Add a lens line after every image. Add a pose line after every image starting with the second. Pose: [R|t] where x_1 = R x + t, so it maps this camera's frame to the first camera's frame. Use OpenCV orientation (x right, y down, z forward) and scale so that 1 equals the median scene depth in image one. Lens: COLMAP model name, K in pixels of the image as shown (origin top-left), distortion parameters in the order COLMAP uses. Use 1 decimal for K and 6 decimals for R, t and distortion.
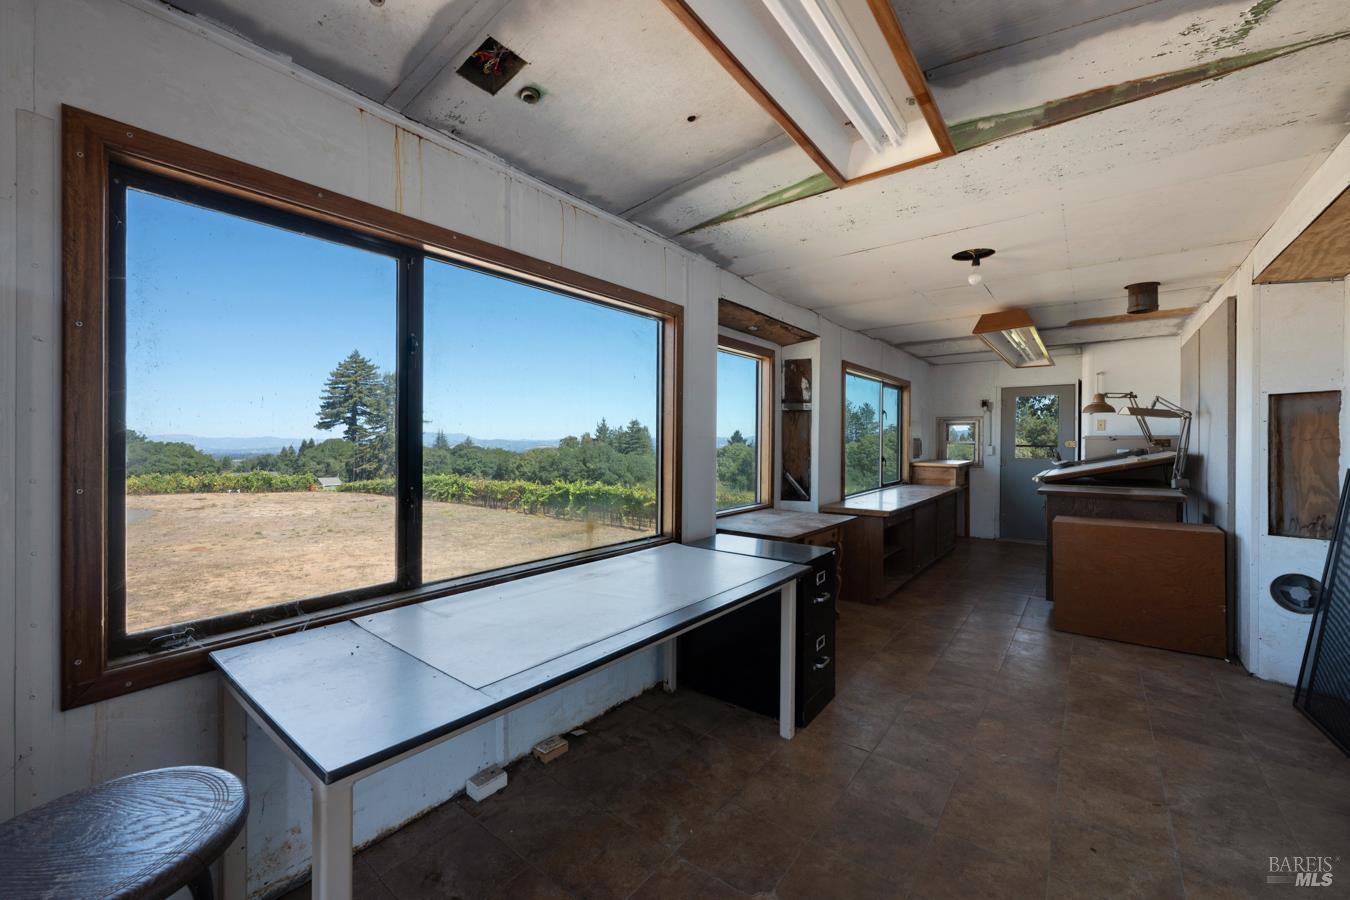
lens RADIAL K [[534.6, 0, 675.1], [0, 534.6, 443.9], [0, 0, 1]] dist [-0.000725, -0.000015]
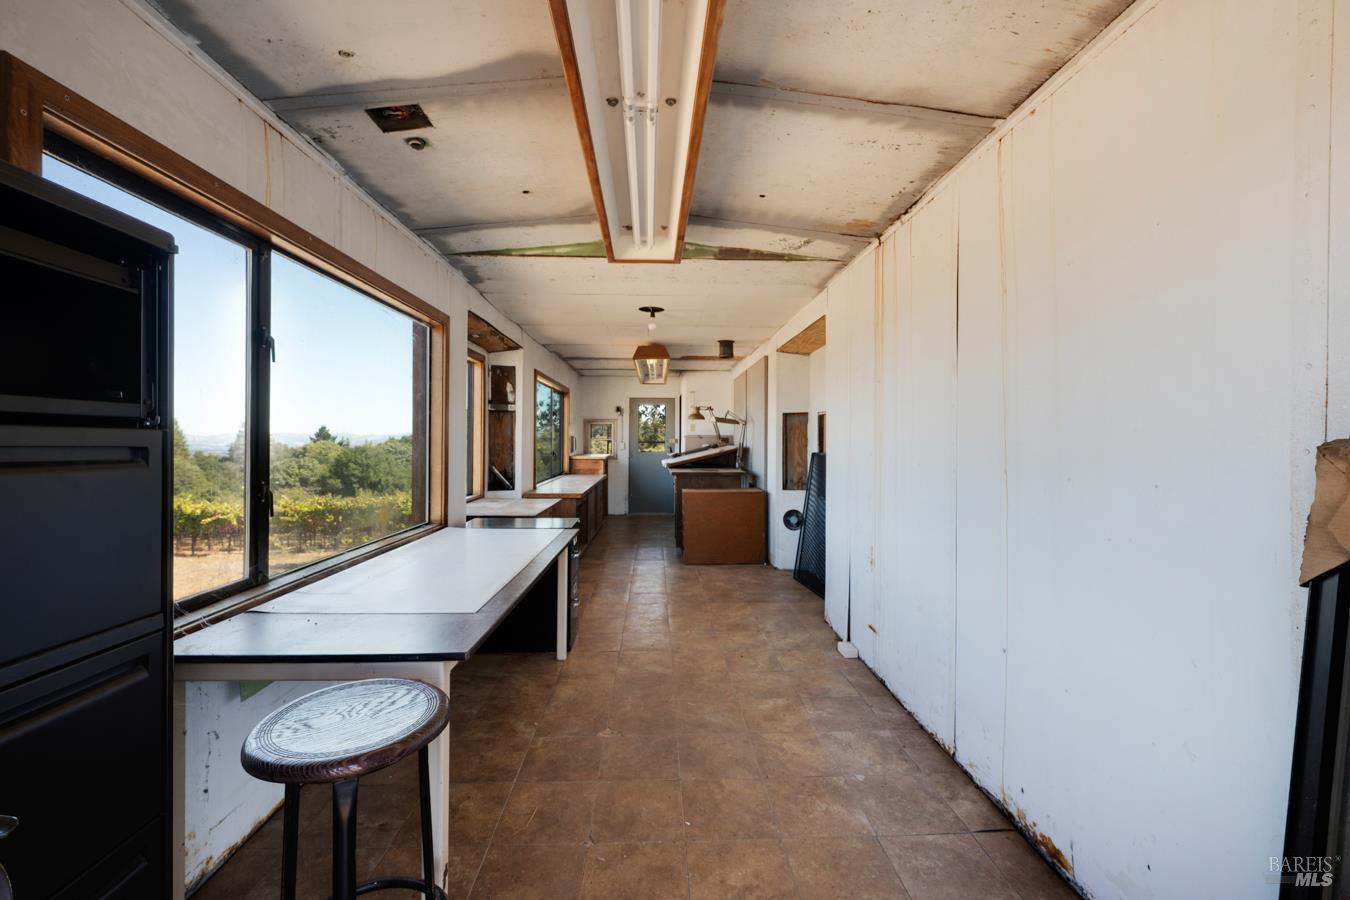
lens RADIAL K [[534.6, 0, 675.3], [0, 534.6, 446.1], [0, 0, 1]] dist [-0.000725, -0.000015]
pose [[0.763979, -0.006122, 0.645213, -0.343413], [0.000801, 0.999963, 0.008540, 0.004423], [-0.645241, -0.006008, 0.763955, -0.157799]]
